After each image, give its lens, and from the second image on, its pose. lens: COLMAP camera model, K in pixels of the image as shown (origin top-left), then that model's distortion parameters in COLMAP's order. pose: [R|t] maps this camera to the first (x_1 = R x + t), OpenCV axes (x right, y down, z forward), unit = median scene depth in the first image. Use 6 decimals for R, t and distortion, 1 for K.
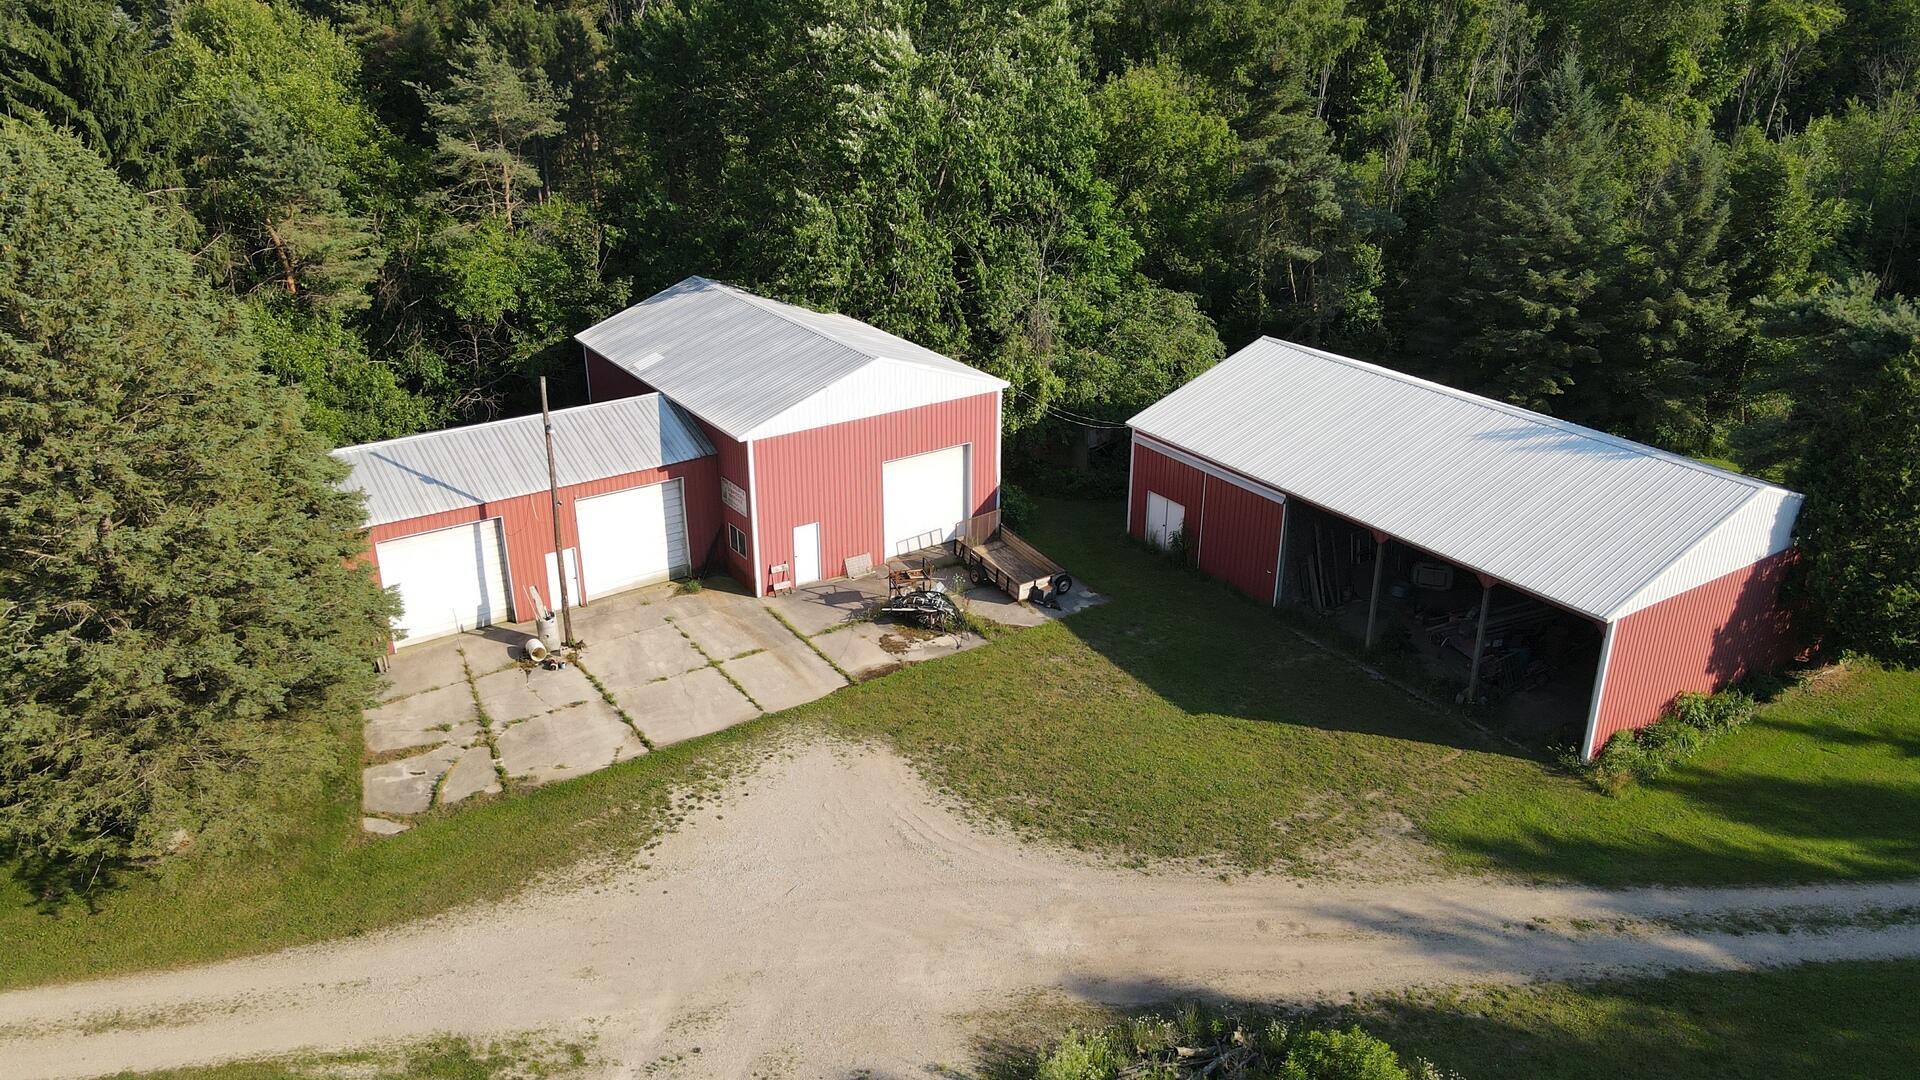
lens RADIAL K [[1412.8, 0, 960.0], [0, 1412.8, 540.0], [0, 0, 1]] dist [-0.012535, 0.047837]
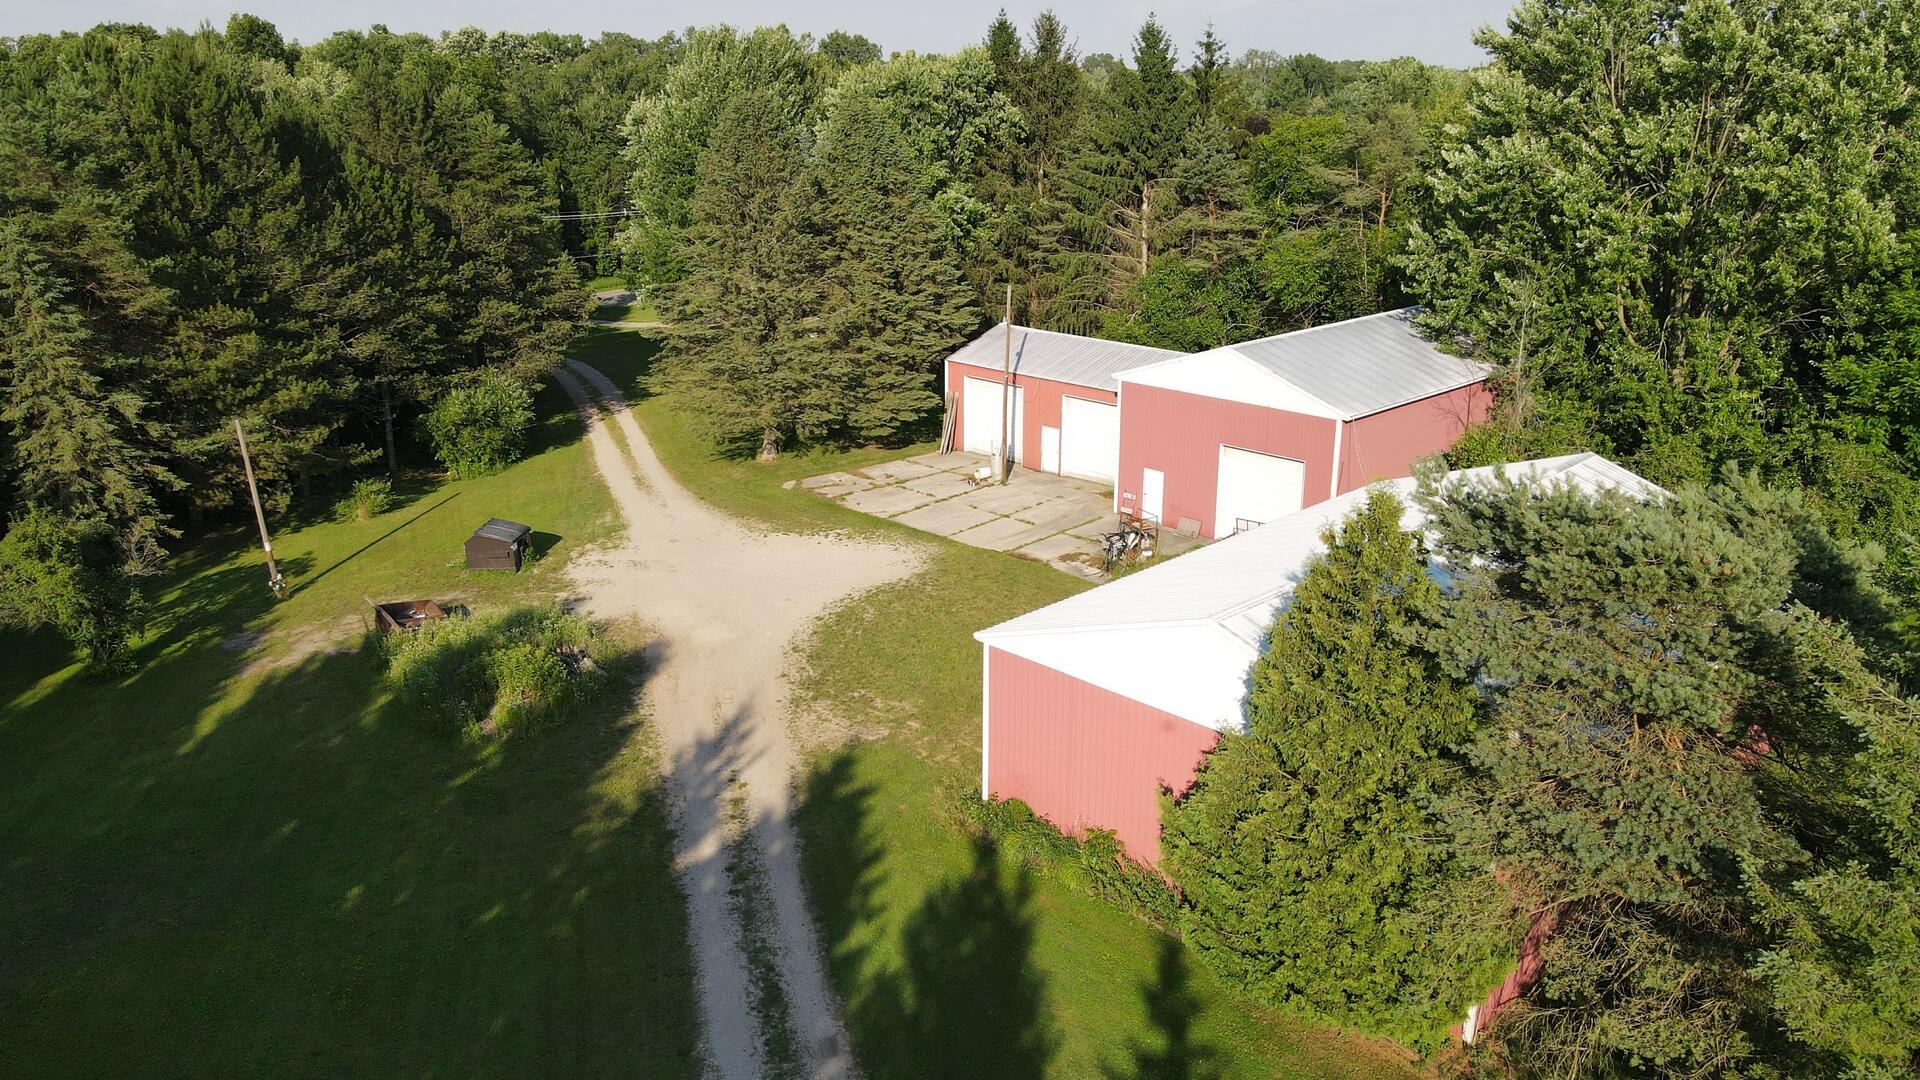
lens RADIAL K [[1412.8, 0, 960.0], [0, 1412.8, 540.0], [0, 0, 1]] dist [-0.012535, 0.047837]
pose [[0.194794, 0.305574, -0.932030, 1.212940], [-0.389400, 0.896232, 0.212452, -0.181485], [0.900235, 0.321548, 0.293571, 0.641715]]
